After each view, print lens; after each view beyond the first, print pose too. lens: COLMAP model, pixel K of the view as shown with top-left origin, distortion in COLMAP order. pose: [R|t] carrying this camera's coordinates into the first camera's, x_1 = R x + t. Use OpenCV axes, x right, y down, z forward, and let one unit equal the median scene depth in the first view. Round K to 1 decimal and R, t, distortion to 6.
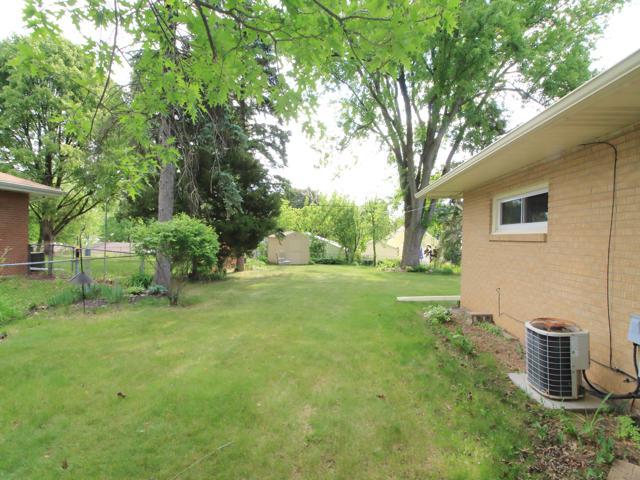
lens RADIAL K [[333.4, 0, 319.7], [0, 333.4, 241.6], [0, 0, 1]] dist [-0.007795, -0.001525]
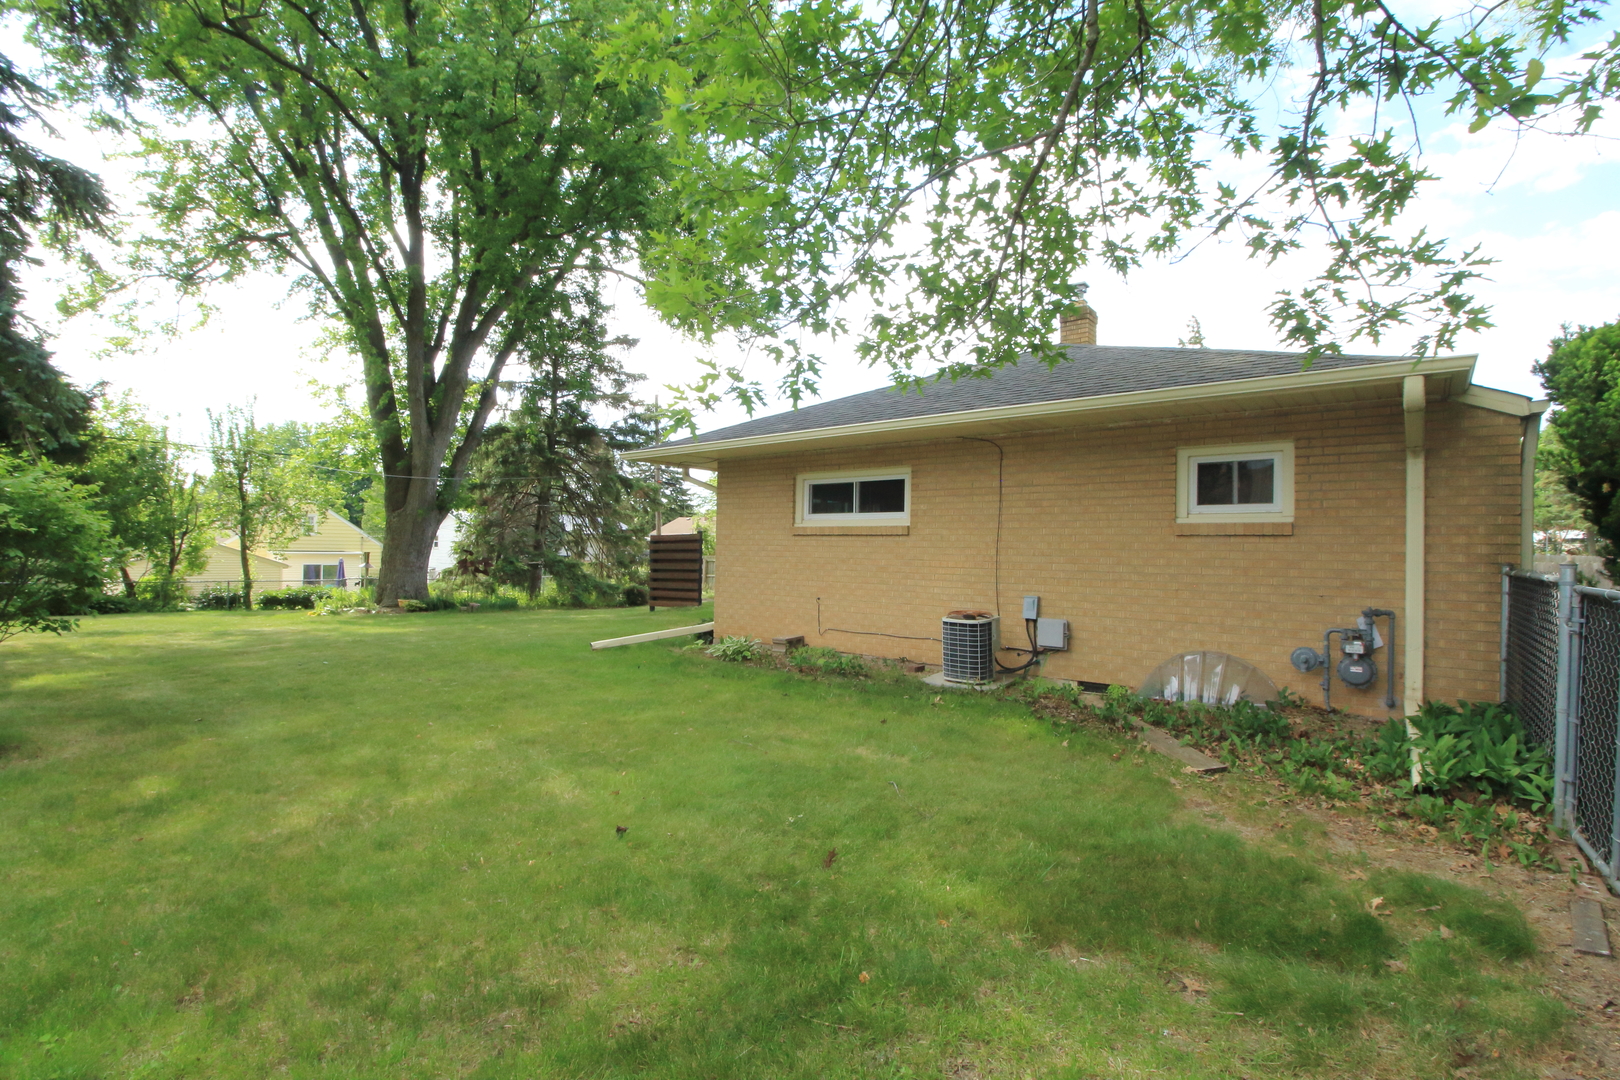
lens RADIAL K [[741.5, 0, 809.6], [0, 741.5, 551.0], [0, 0, 1]] dist [0.001813, 0.000053]
pose [[0.540964, -0.001020, 0.841045, -0.887078], [-0.000567, 0.999999, 0.001578, 0.031930], [-0.841046, -0.001331, 0.540963, 0.115752]]
